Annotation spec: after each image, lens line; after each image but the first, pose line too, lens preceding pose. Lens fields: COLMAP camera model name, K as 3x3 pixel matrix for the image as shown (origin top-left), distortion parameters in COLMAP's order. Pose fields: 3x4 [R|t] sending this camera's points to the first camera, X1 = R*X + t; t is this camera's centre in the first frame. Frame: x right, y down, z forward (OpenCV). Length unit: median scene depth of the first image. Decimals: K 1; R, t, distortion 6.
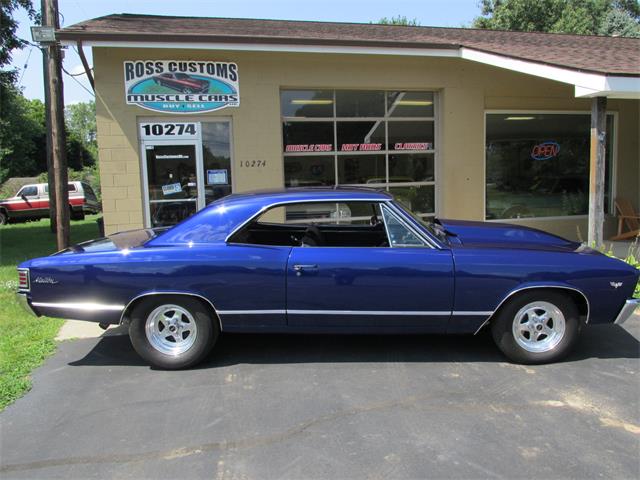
lens RADIAL K [[533.8, 0, 323.0], [0, 533.8, 239.5], [0, 0, 1]] dist [-0.029316, 0.006643]
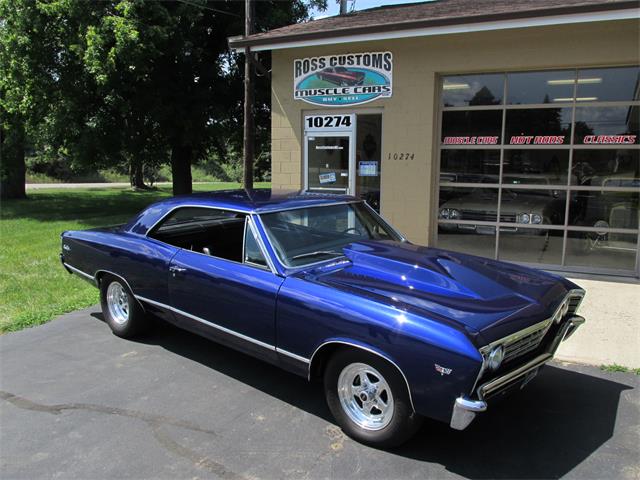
lens RADIAL K [[533.8, 0, 322.1], [0, 533.8, 237.4], [0, 0, 1]] dist [-0.029316, 0.006643]
pose [[0.770519, 0.125700, -0.624900, 0.390297], [-0.103838, 0.992020, 0.071512, -0.053839], [0.628902, 0.009787, 0.777423, 0.173835]]
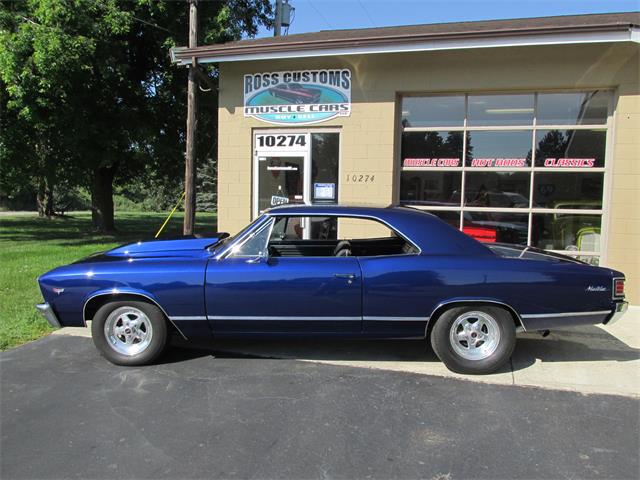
lens RADIAL K [[533.8, 0, 322.6], [0, 533.8, 238.3], [0, 0, 1]] dist [-0.029316, 0.006643]
pose [[0.860015, 0.087674, -0.502680, 0.291677], [-0.102108, 0.994773, -0.001191, -0.033399], [0.499948, 0.052352, 0.864472, 0.191128]]
